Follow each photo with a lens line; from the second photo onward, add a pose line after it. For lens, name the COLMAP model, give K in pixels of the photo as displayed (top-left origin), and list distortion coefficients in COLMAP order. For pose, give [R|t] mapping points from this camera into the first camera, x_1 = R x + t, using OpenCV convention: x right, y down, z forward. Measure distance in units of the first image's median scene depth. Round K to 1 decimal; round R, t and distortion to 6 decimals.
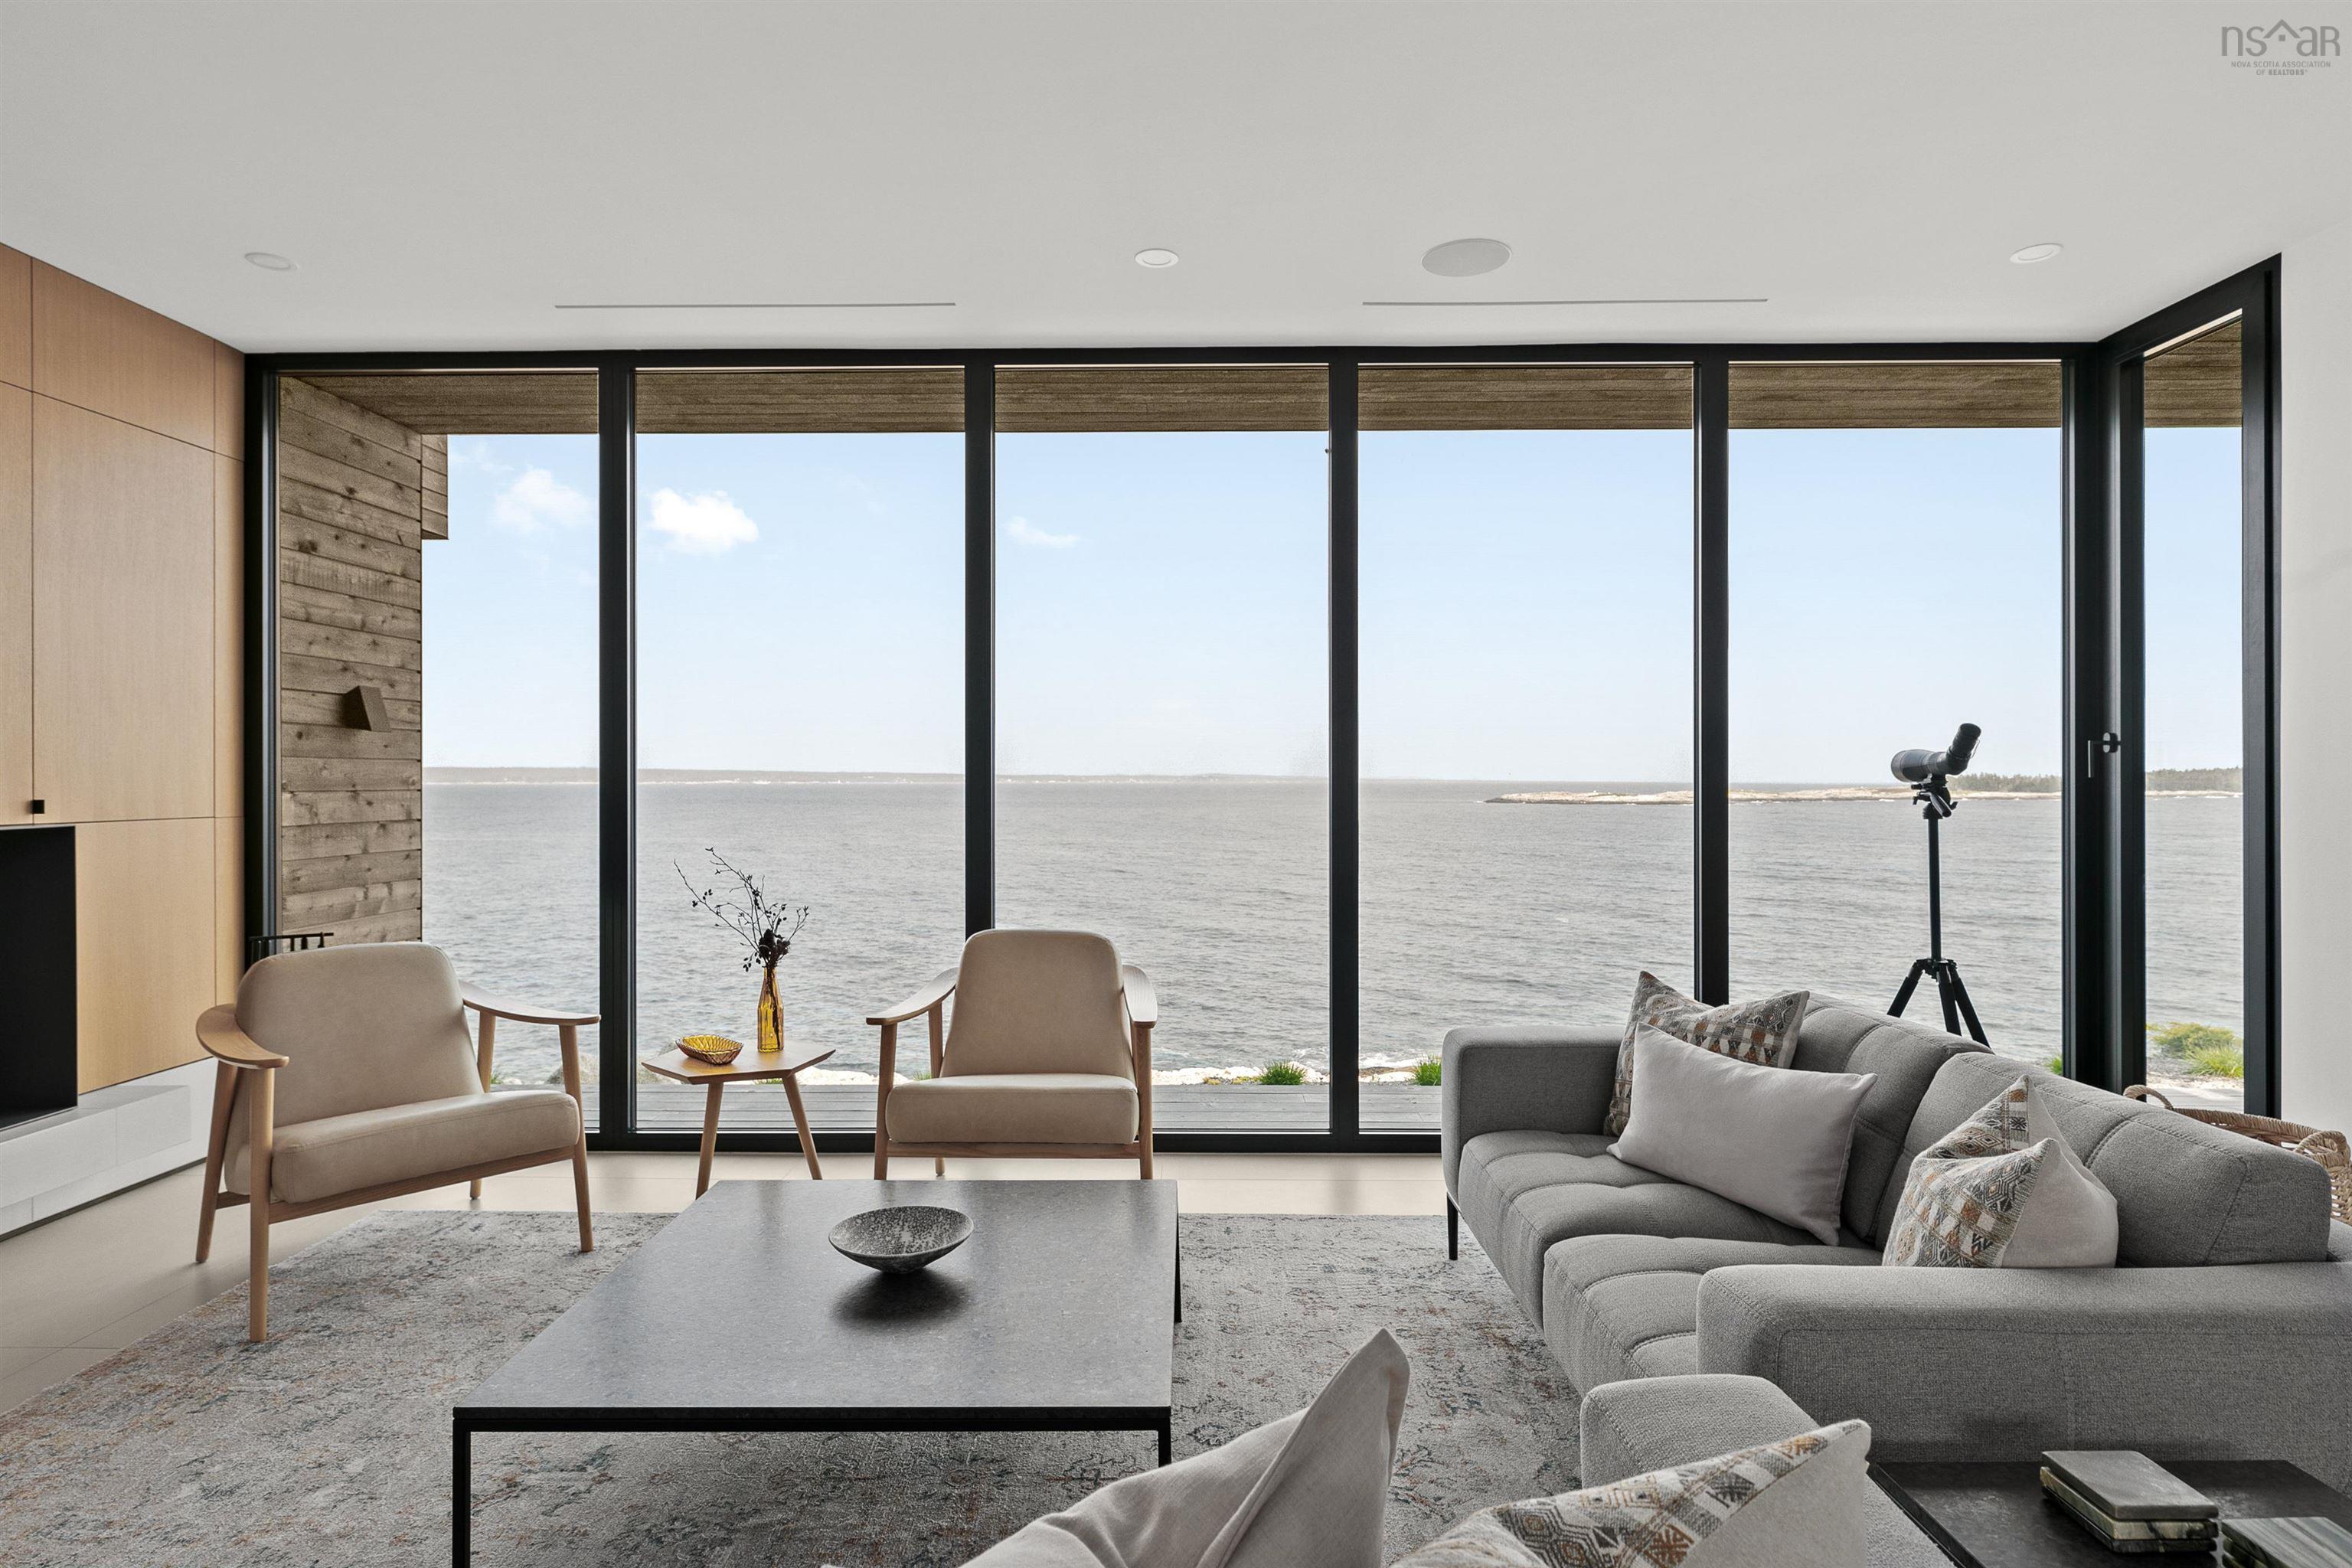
lens RADIAL K [[1279.5, 0, 1197.6], [0, 1279.5, 791.9], [0, 0, 1]] dist [-0.002192, -0.000088]
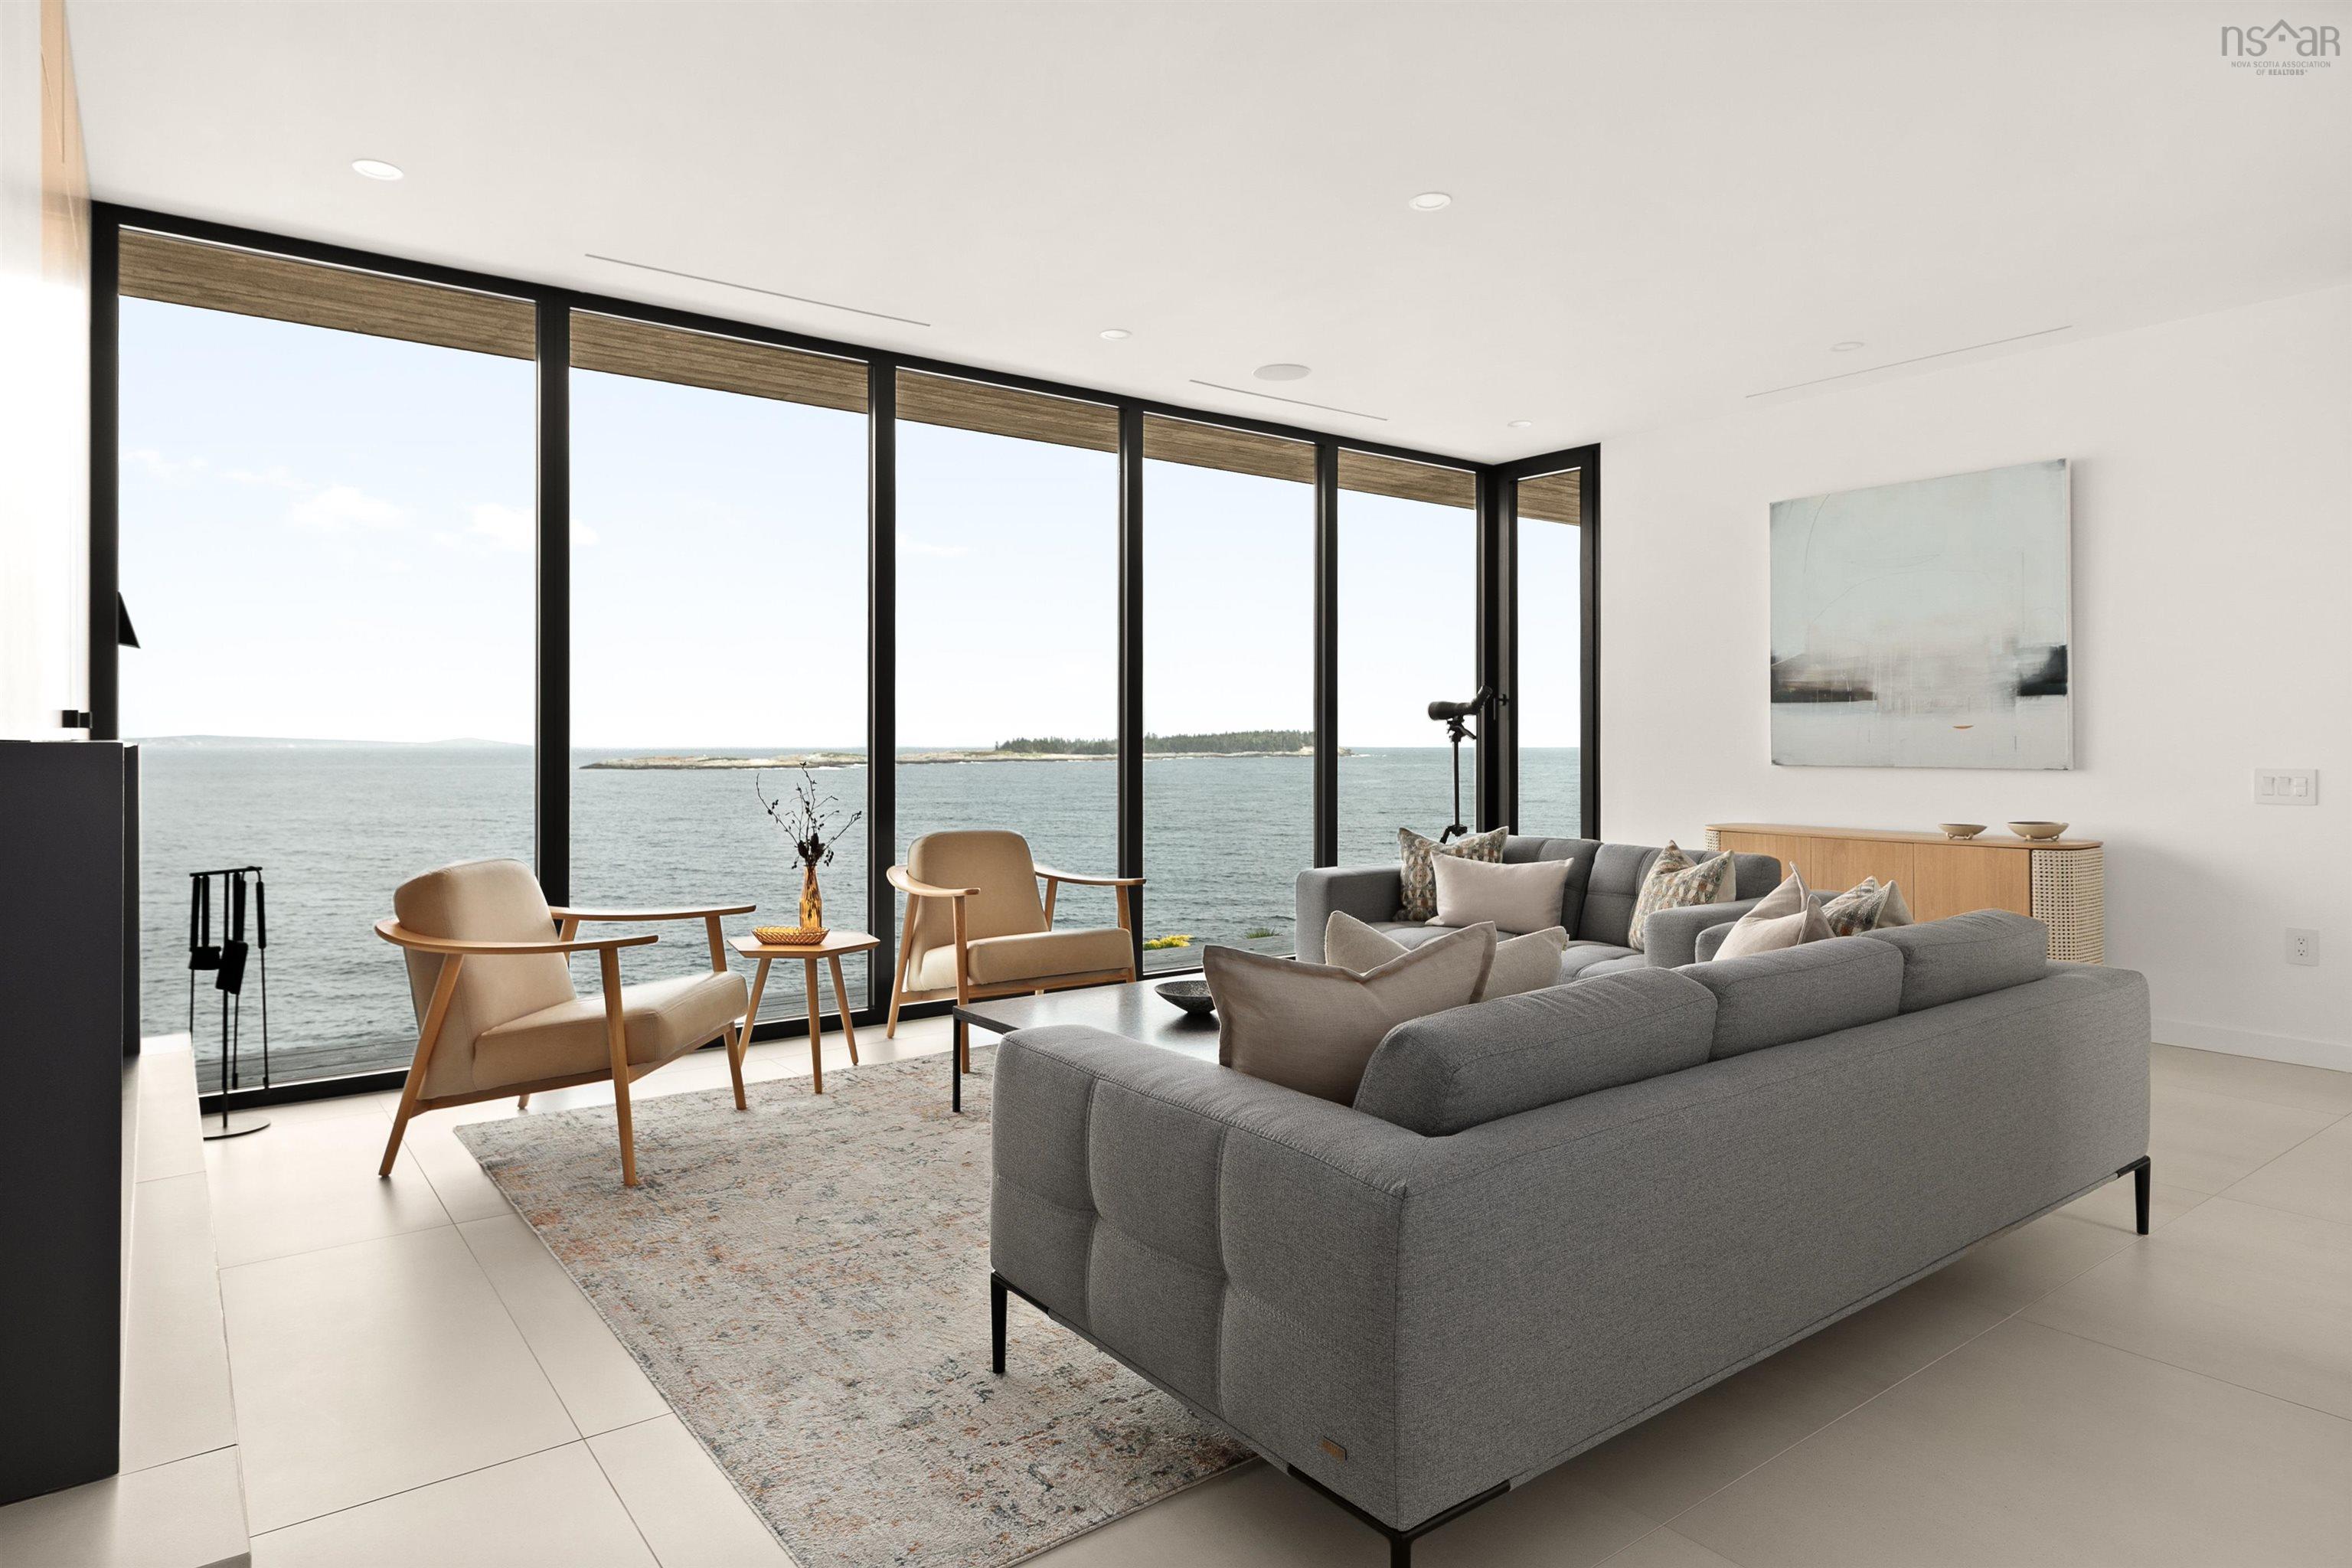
lens RADIAL K [[1279.5, 0, 1168.2], [0, 1279.5, 759.2], [0, 0, 1]] dist [-0.002192, -0.000088]
pose [[0.792009, -0.012711, 0.610377, -0.664404], [0.012406, 0.999912, 0.004726, 0.033378], [-0.610384, 0.003829, 0.792097, -0.102001]]
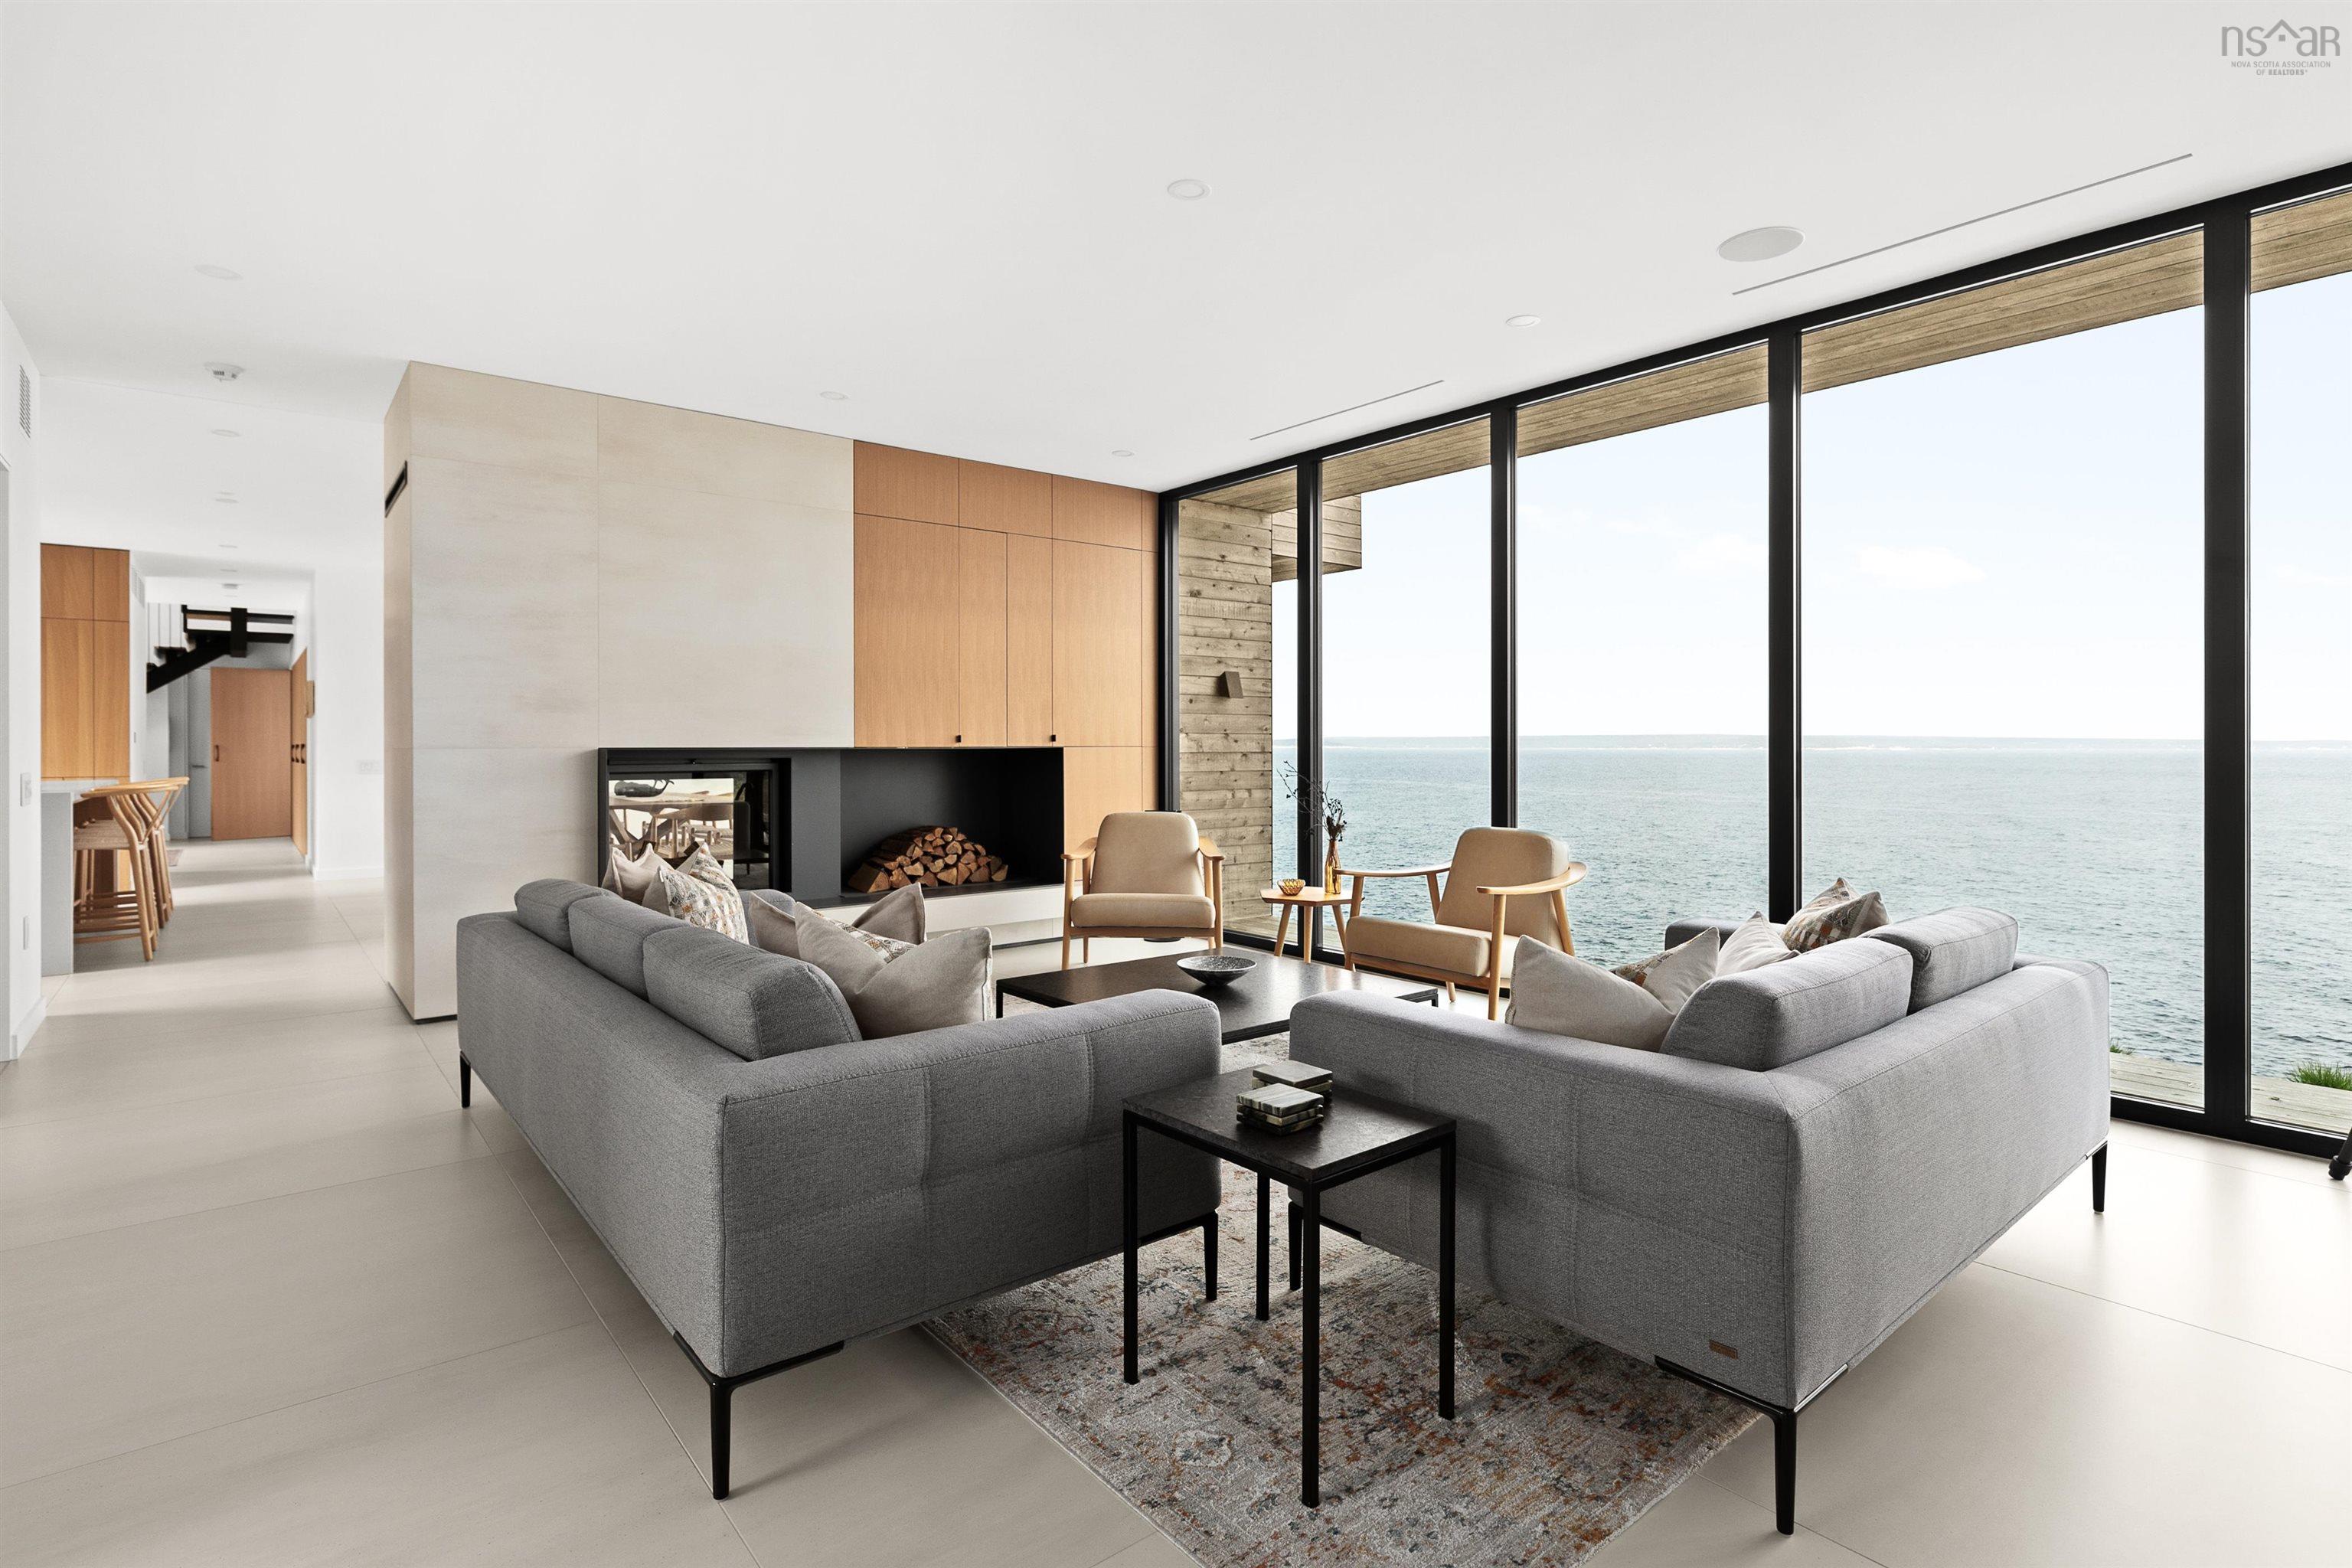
lens RADIAL K [[1202.4, 0, 1168.8], [0, 1202.4, 762.9], [0, 0, 1]] dist [0.000391, -0.000421]
pose [[0.629984, 0.009332, -0.776552, 0.557319], [-0.006340, 0.999956, 0.006874, 0.028894], [0.776582, 0.000593, 0.630016, -0.064787]]
